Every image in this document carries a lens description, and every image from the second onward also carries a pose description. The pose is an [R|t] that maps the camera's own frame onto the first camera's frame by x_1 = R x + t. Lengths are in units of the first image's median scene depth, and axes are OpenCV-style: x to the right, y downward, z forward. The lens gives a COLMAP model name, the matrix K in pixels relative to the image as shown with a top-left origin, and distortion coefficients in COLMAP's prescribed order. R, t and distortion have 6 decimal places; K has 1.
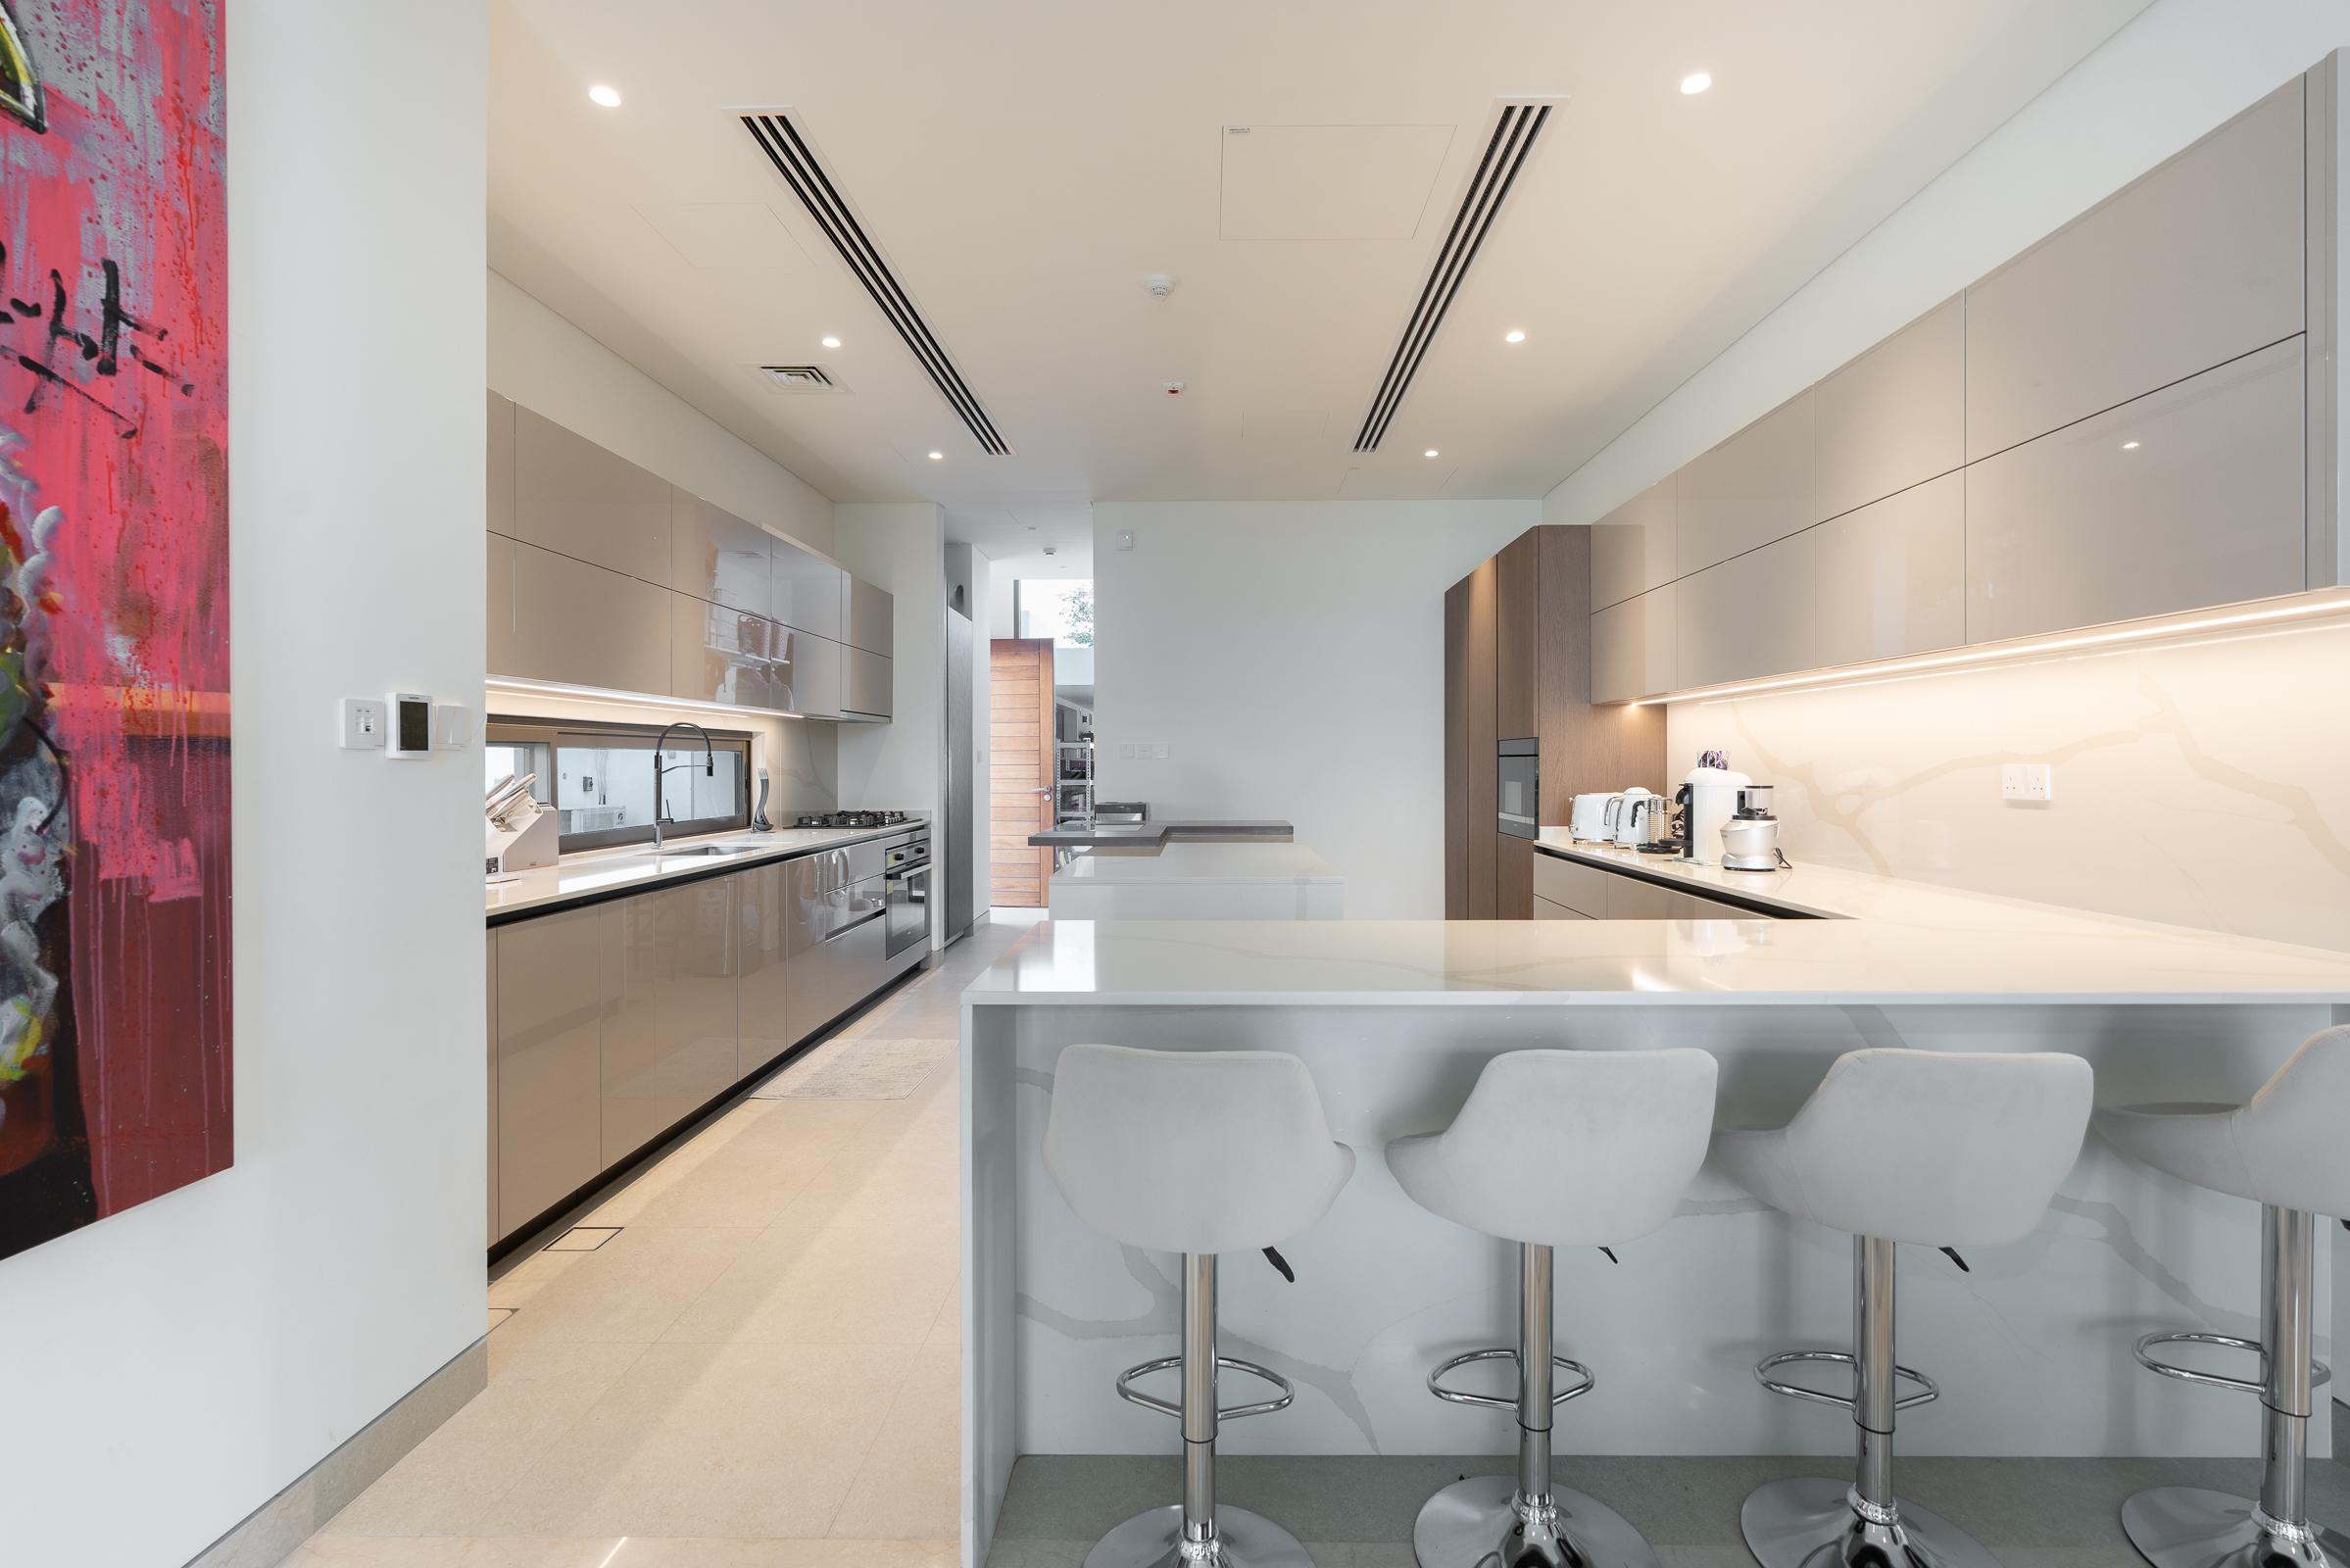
lens RADIAL K [[1077.3, 0, 1177.7], [0, 1077.3, 774.7], [0, 0, 1]] dist [-0.004702, -0.000839]
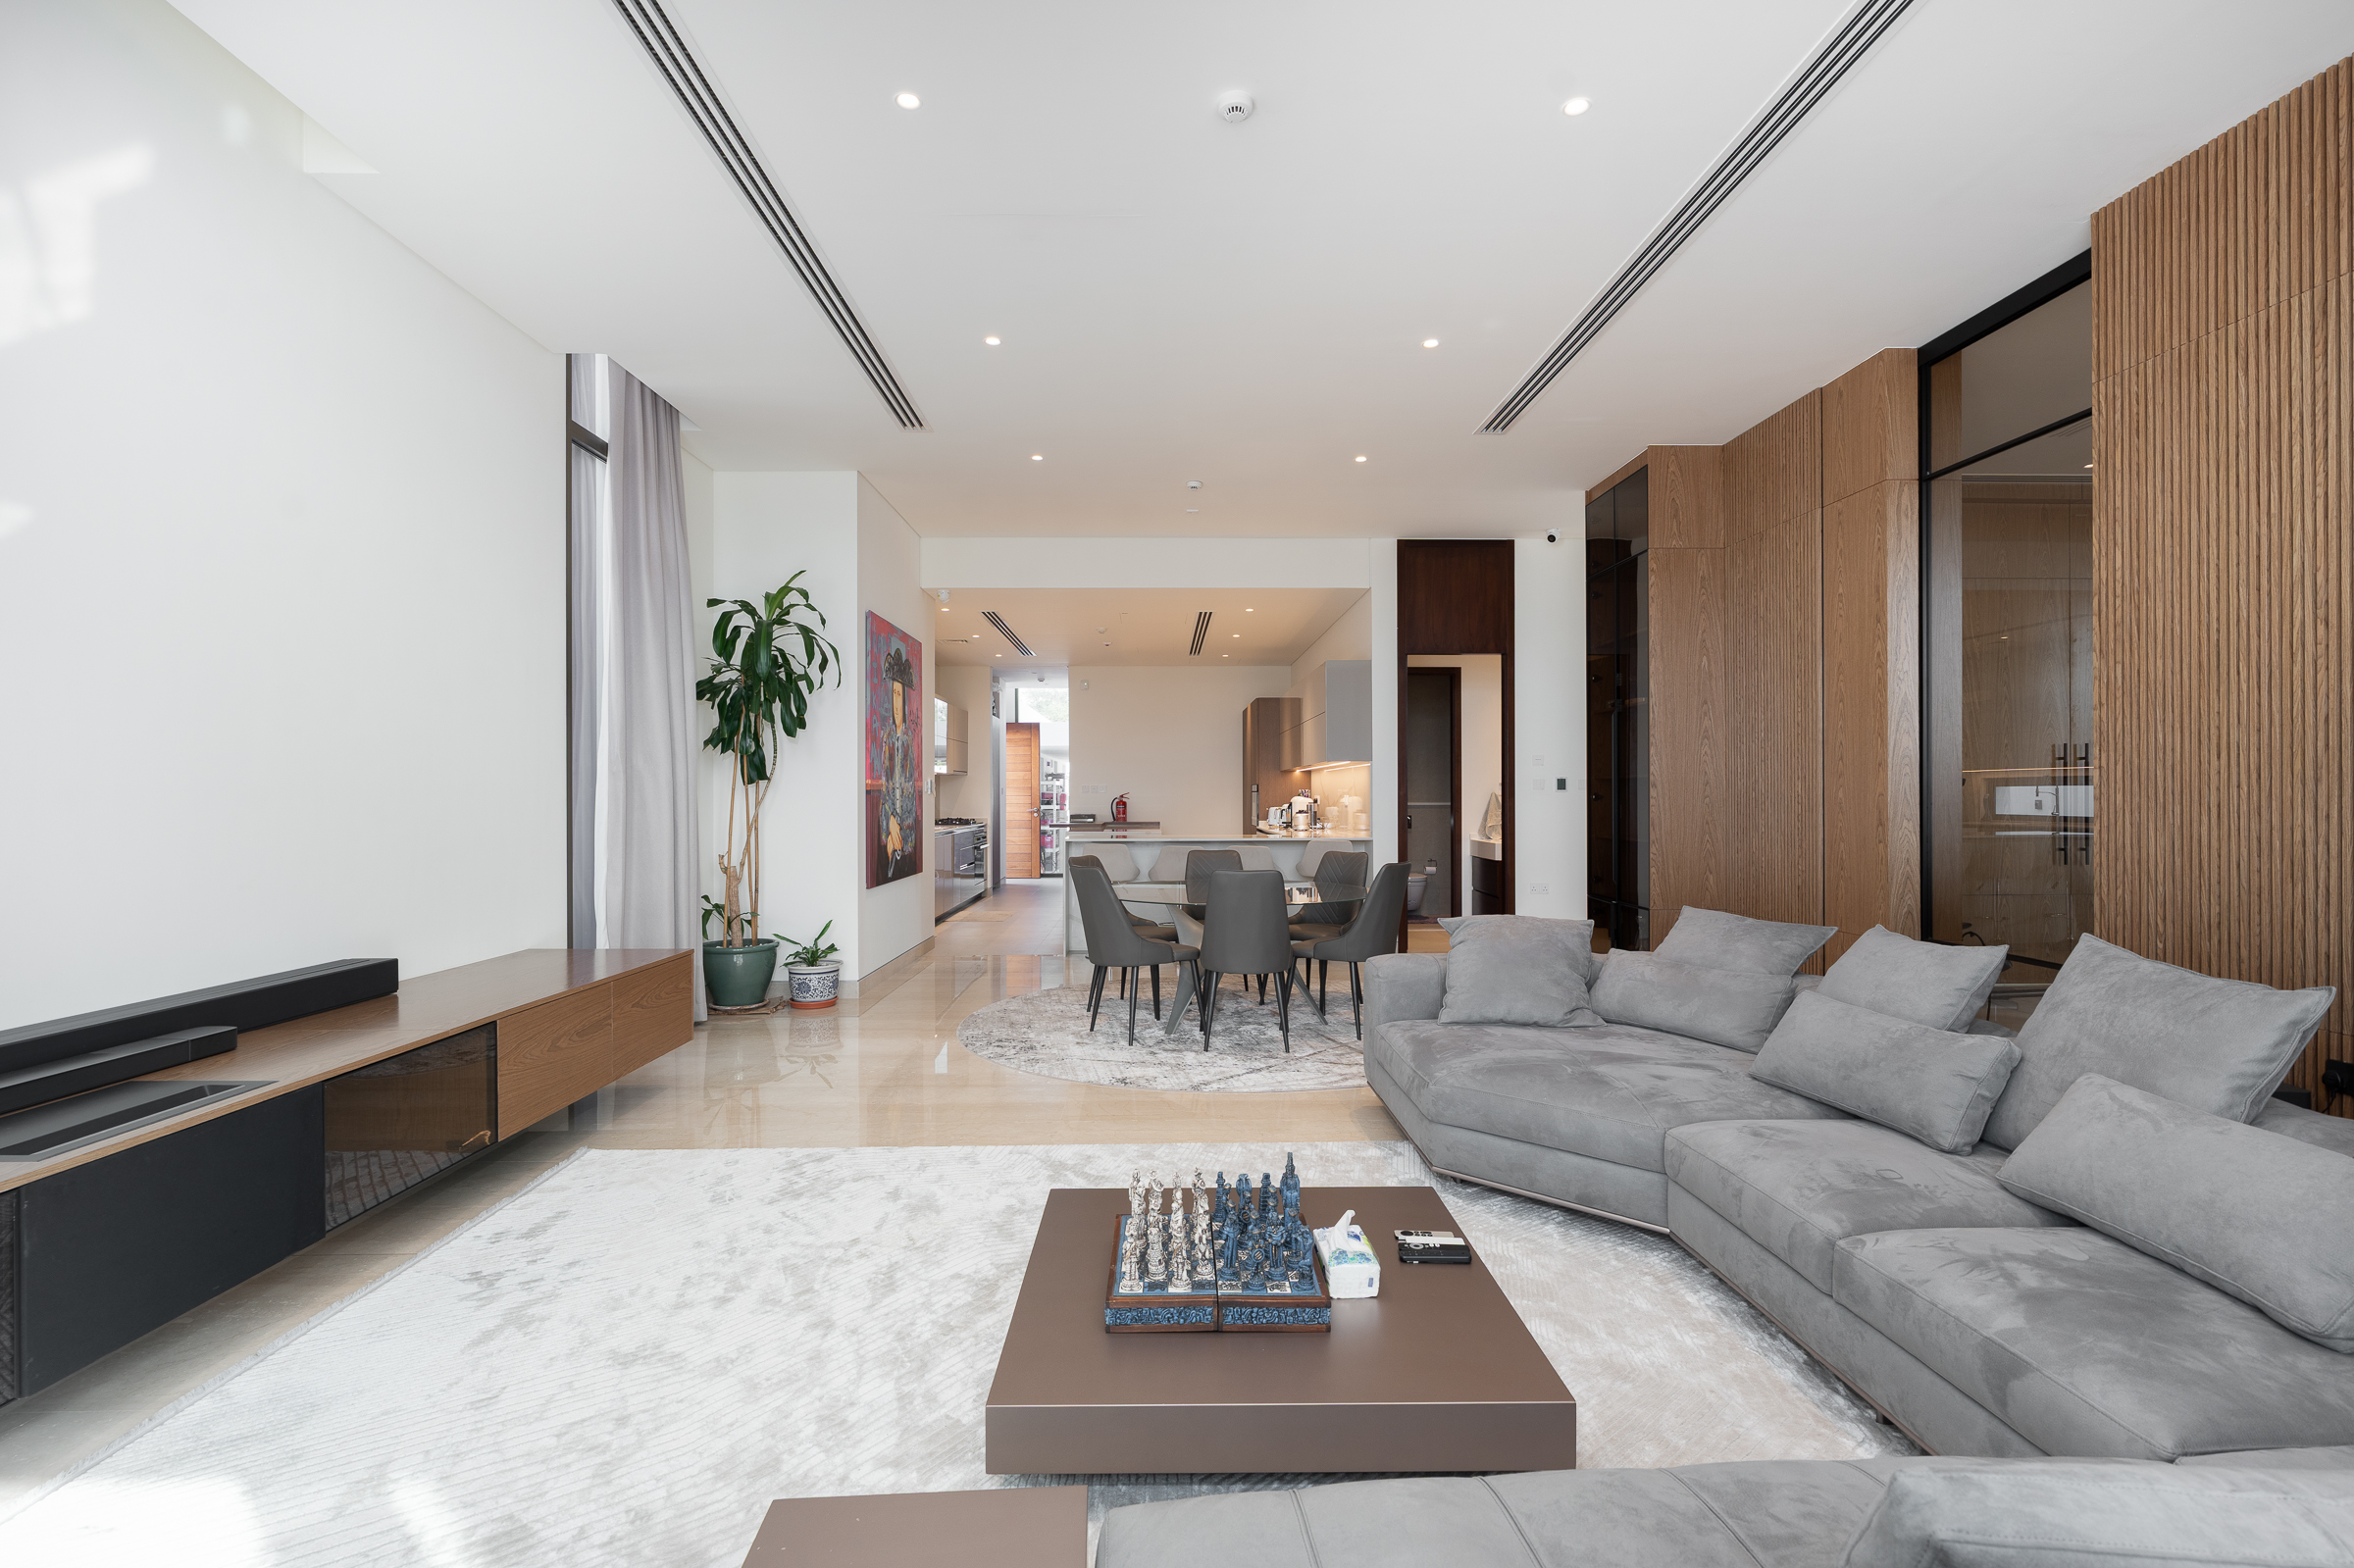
lens RADIAL K [[1079.0, 0, 1173.4], [0, 1079.0, 793.2], [0, 0, 1]] dist [-0.004702, -0.000839]
pose [[0.998279, -0.000030, 0.058649, 0.000414], [0.000656, 0.999943, -0.010656, 0.008140], [-0.058646, 0.010676, 0.998222, -1.030404]]
